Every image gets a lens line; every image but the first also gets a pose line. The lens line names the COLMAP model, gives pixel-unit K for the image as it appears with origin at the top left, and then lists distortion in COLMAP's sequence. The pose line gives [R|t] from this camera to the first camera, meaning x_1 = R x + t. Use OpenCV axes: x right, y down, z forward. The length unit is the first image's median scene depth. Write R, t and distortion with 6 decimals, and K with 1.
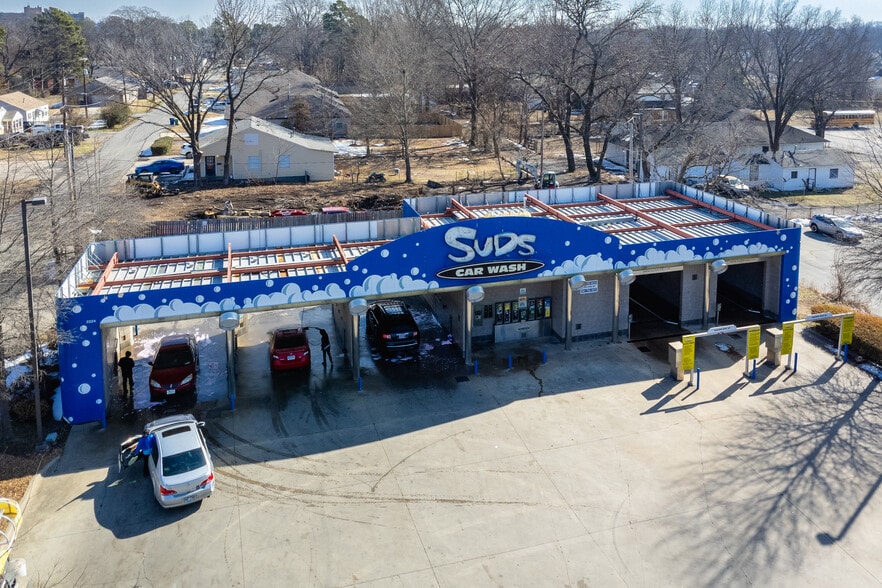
lens RADIAL K [[724.5, 0, 476.1], [0, 724.5, 158.5], [0, 0, 1]] dist [0.003883, 0.001868]
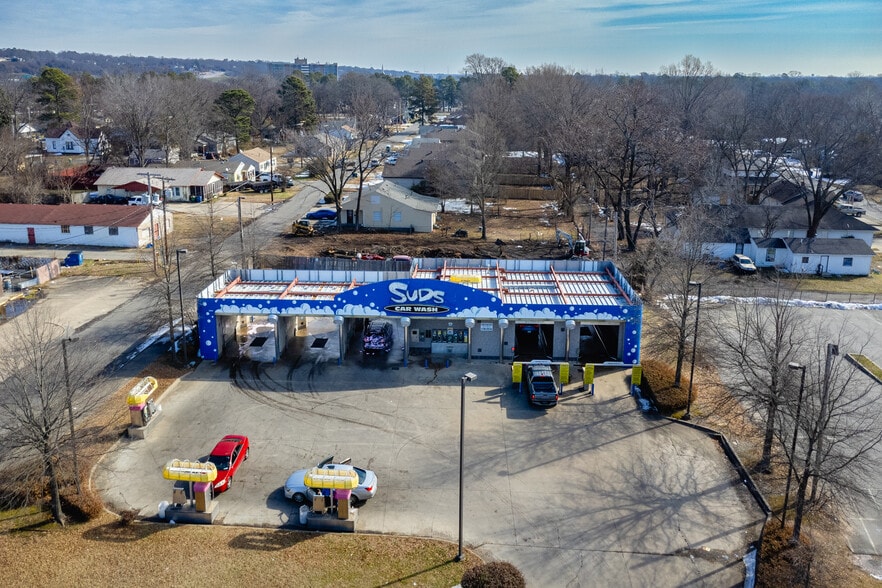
lens RADIAL K [[676.0, 0, 453.7], [0, 676.0, 234.8], [0, 0, 1]] dist [0.002399, -0.002868]
pose [[0.942270, 0.082563, -0.324517, 0.581503], [-0.062438, 0.995451, 0.071965, -0.136547], [0.328983, -0.047548, 0.943138, -0.455733]]
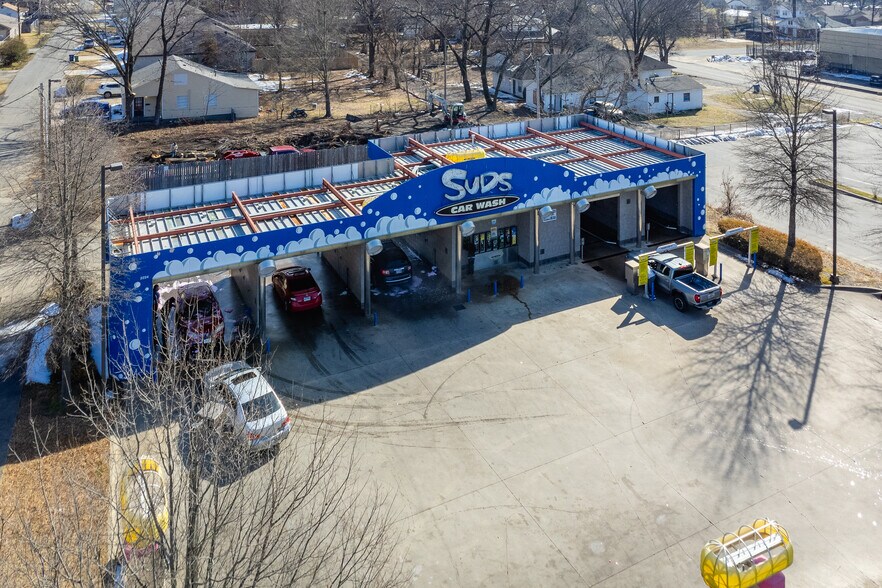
lens RADIAL K [[678.0, 0, 441.0], [0, 678.0, -41.0], [0, 0, 1]] dist [0.009046, -0.007999]
pose [[0.986137, 0.006805, 0.165794, -0.213880], [0.021615, 0.985378, -0.169007, -0.053556], [-0.164520, 0.170248, 0.971570, -0.123377]]
